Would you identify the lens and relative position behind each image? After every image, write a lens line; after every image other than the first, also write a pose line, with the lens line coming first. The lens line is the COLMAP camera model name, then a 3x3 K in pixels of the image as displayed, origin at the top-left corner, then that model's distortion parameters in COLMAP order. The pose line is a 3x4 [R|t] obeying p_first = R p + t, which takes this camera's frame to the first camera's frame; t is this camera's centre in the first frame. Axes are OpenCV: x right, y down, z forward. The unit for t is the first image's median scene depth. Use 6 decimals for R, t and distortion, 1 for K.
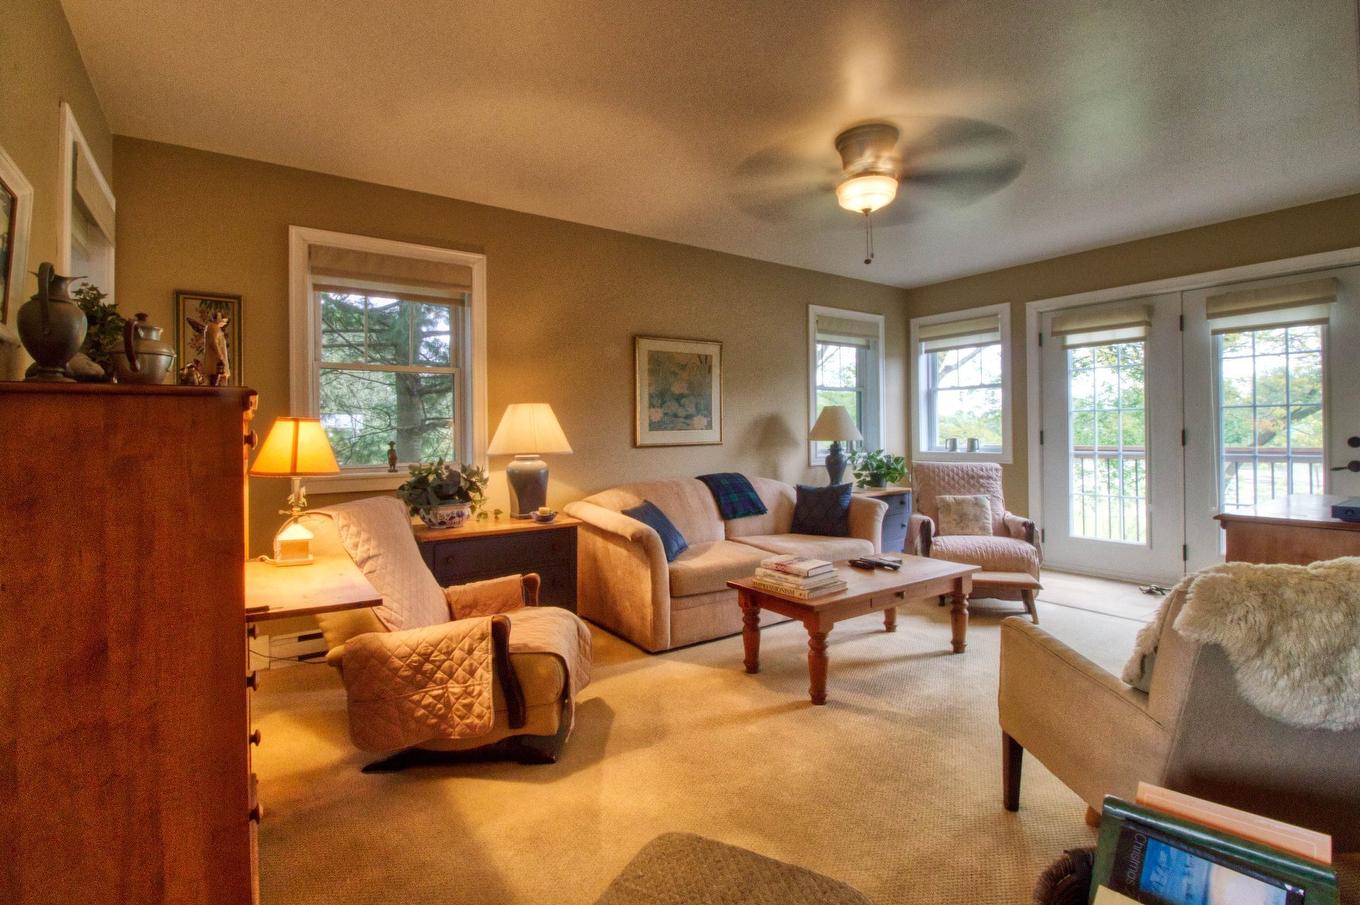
lens RADIAL K [[634.0, 0, 678.8], [0, 634.0, 422.7], [0, 0, 1]] dist [0.000470, 0.000001]
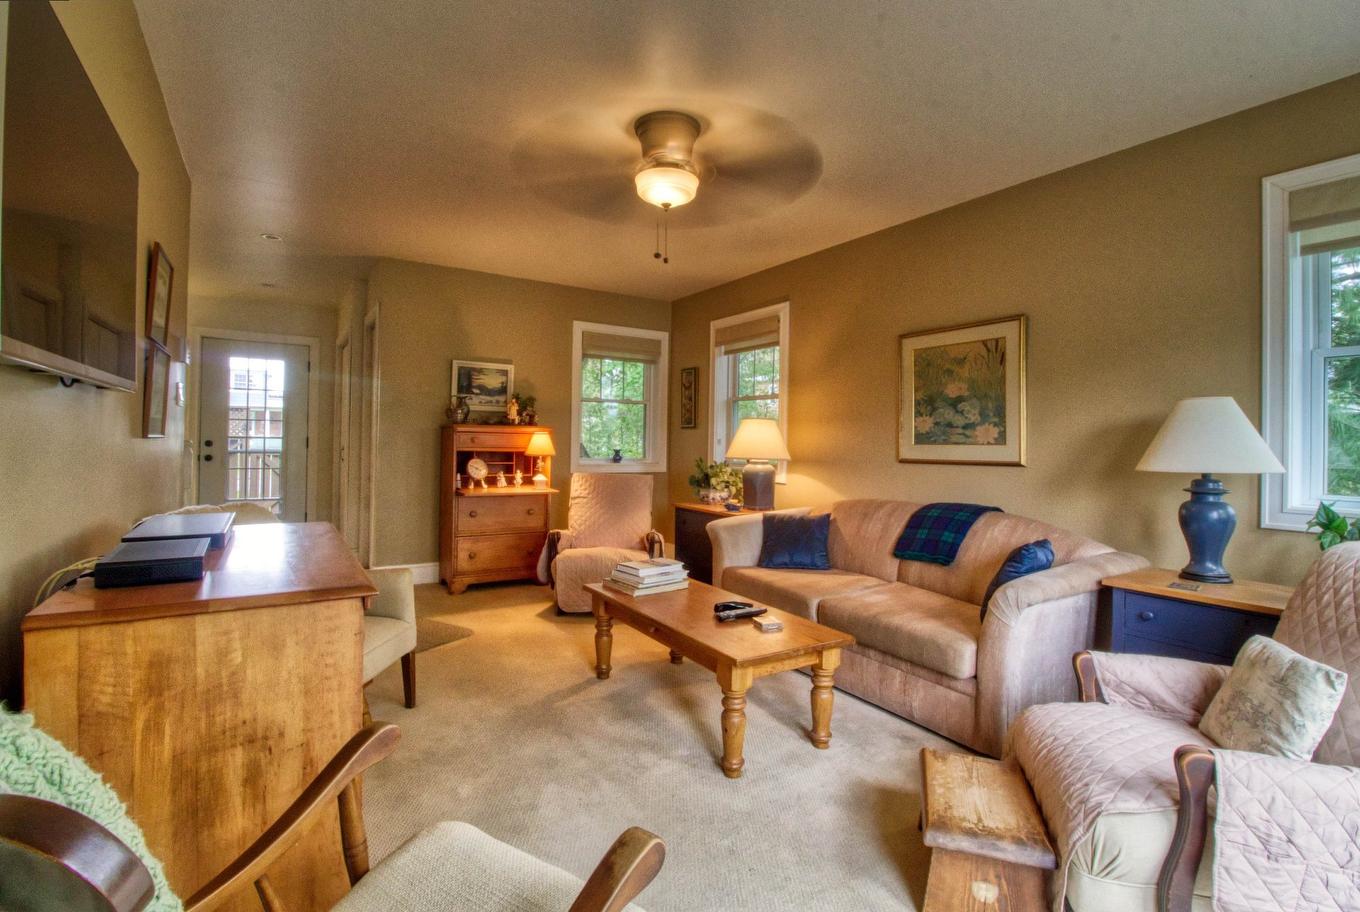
lens RADIAL K [[633.8, 0, 683.2], [0, 633.8, 438.2], [0, 0, 1]] dist [0.000038, 0.000022]
pose [[-0.047145, -0.002448, -0.998885, 0.800693], [-0.009146, 0.999956, -0.002019, 0.009746], [0.998846, 0.009040, -0.047165, 0.708814]]
